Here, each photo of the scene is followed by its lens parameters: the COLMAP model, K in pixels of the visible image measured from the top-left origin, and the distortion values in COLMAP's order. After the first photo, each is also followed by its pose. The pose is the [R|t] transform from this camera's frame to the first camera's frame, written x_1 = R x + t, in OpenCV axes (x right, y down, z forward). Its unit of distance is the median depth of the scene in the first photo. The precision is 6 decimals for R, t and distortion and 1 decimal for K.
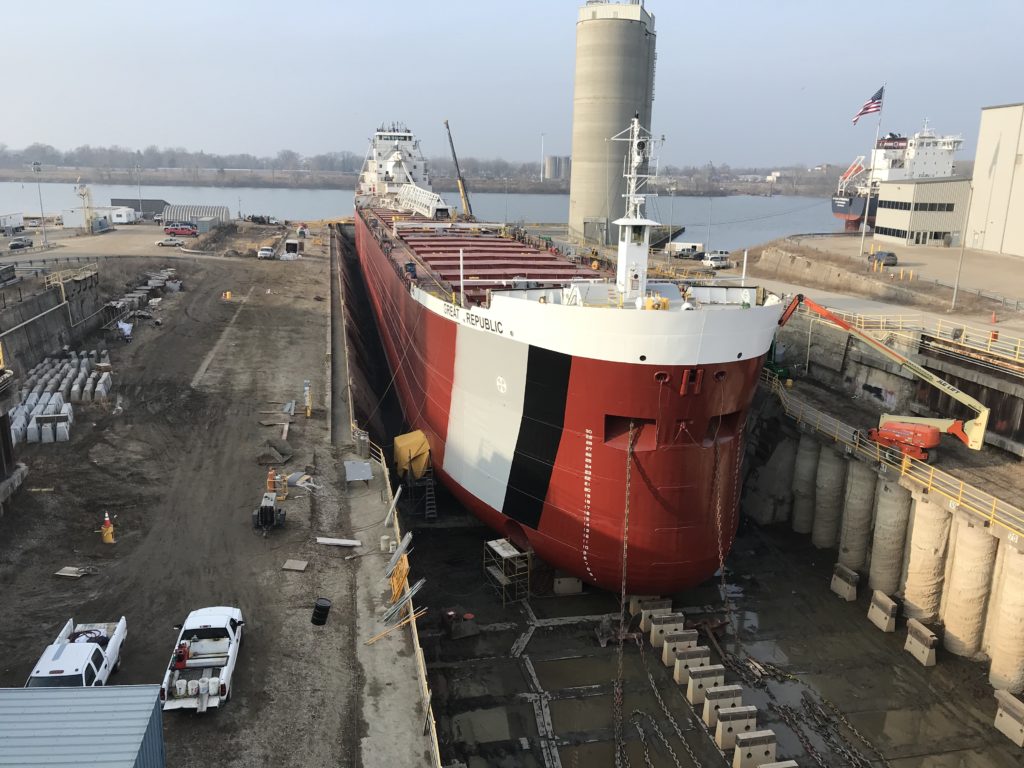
lens RADIAL K [[840.4, 0, 512.0], [0, 840.4, 384.0], [0, 0, 1]] dist [0.029476, -0.008822]
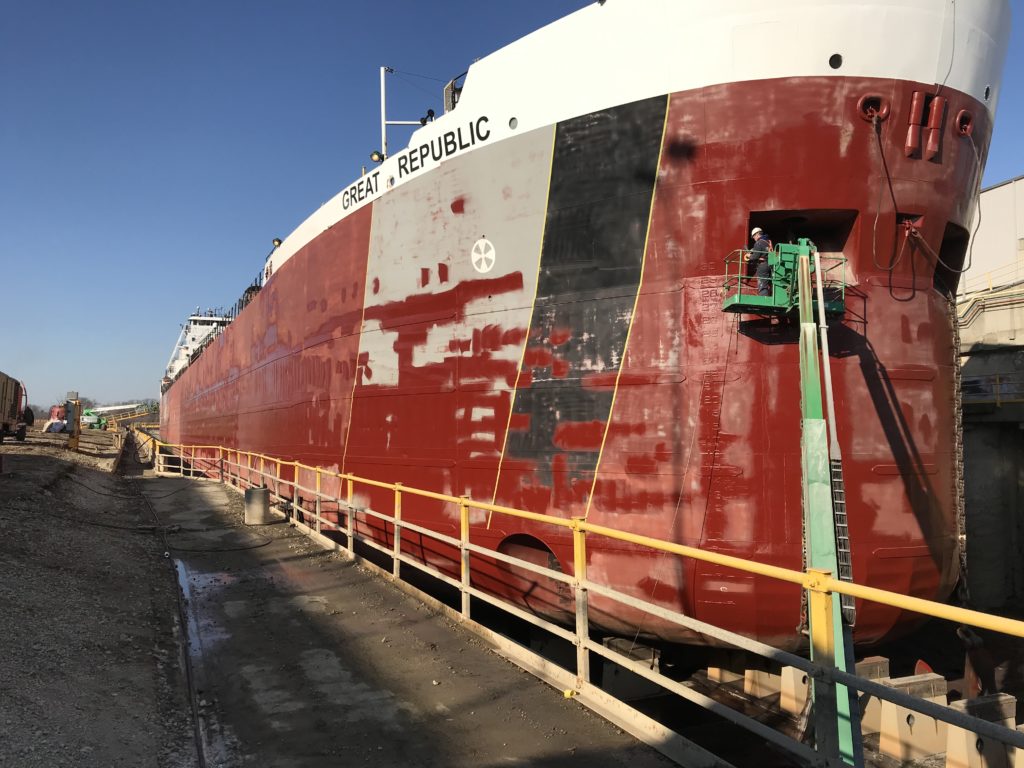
lens RADIAL K [[840.4, 0, 512.0], [0, 840.4, 384.0], [0, 0, 1]] dist [0.029476, -0.008822]
pose [[0.976396, -0.025556, 0.214471, -0.122804], [0.084032, 0.959690, -0.268204, 0.245687], [-0.198971, 0.279896, 0.939185, 0.614507]]
